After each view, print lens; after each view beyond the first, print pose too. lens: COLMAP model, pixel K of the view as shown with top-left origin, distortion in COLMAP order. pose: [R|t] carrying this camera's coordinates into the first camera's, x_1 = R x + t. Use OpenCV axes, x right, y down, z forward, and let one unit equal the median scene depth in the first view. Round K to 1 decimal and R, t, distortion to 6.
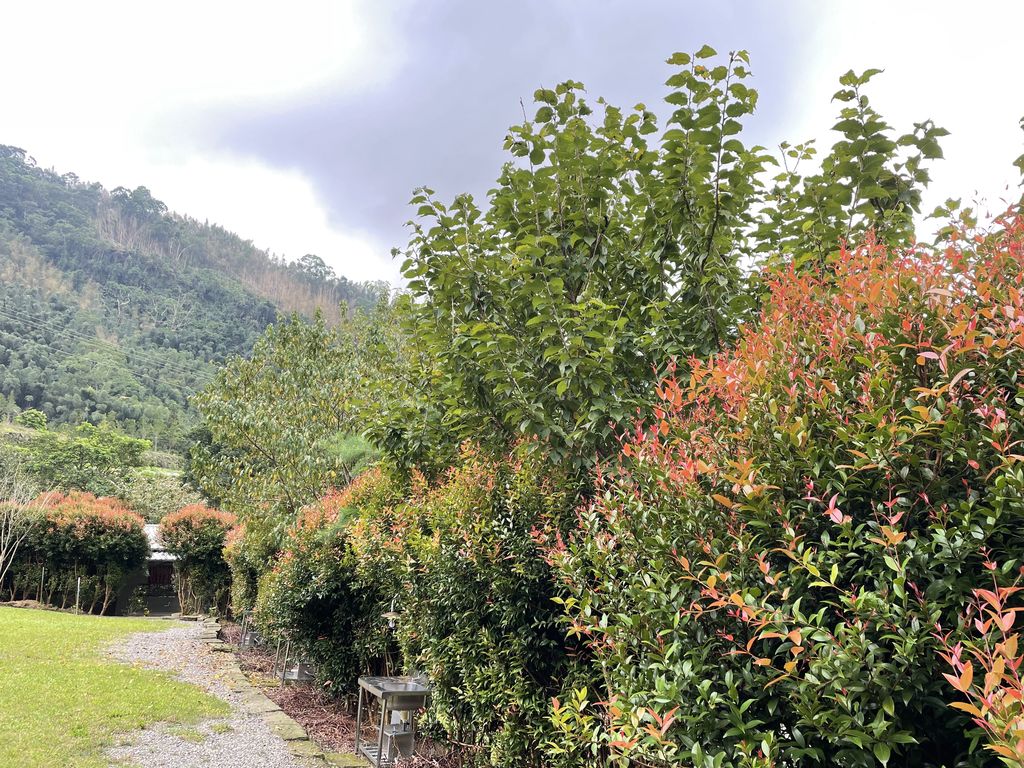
lens RADIAL K [[778.3, 0, 512.0], [0, 778.3, 384.0], [0, 0, 1]] dist [0.074918, -0.105533]
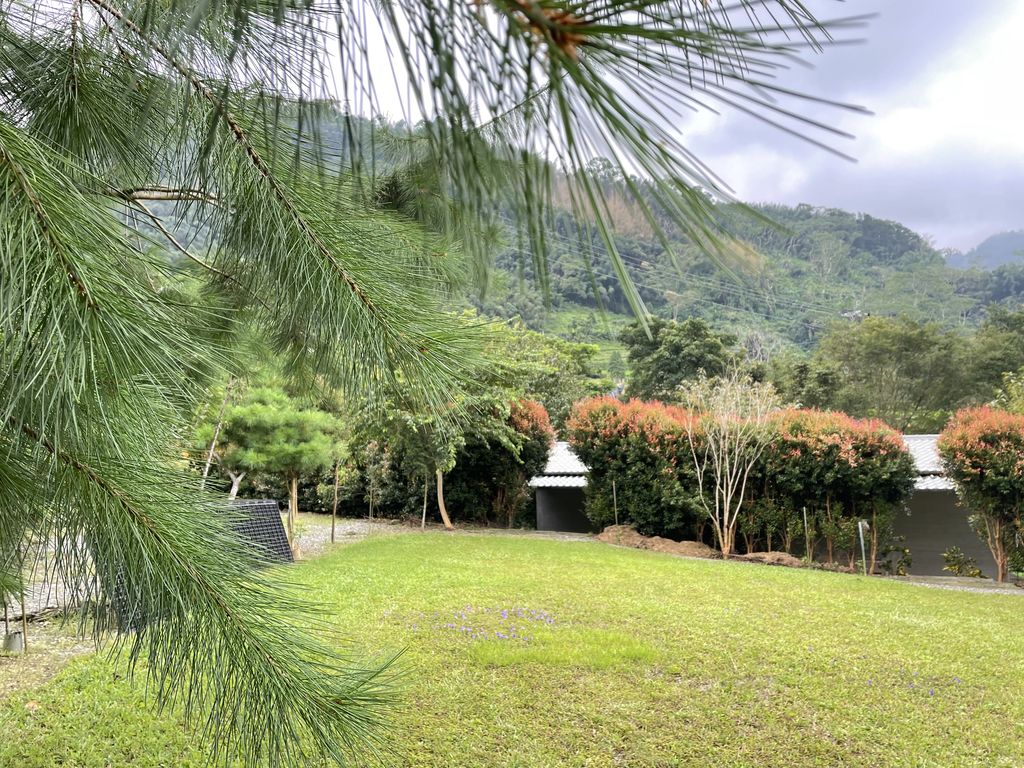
lens RADIAL K [[778.3, 0, 512.0], [0, 778.3, 384.0], [0, 0, 1]] dist [0.074918, -0.105533]
pose [[0.932844, -0.078622, -0.351598, -0.568703], [0.122753, 0.986866, 0.105006, 0.020090], [0.338725, -0.141114, 0.930243, 0.273351]]
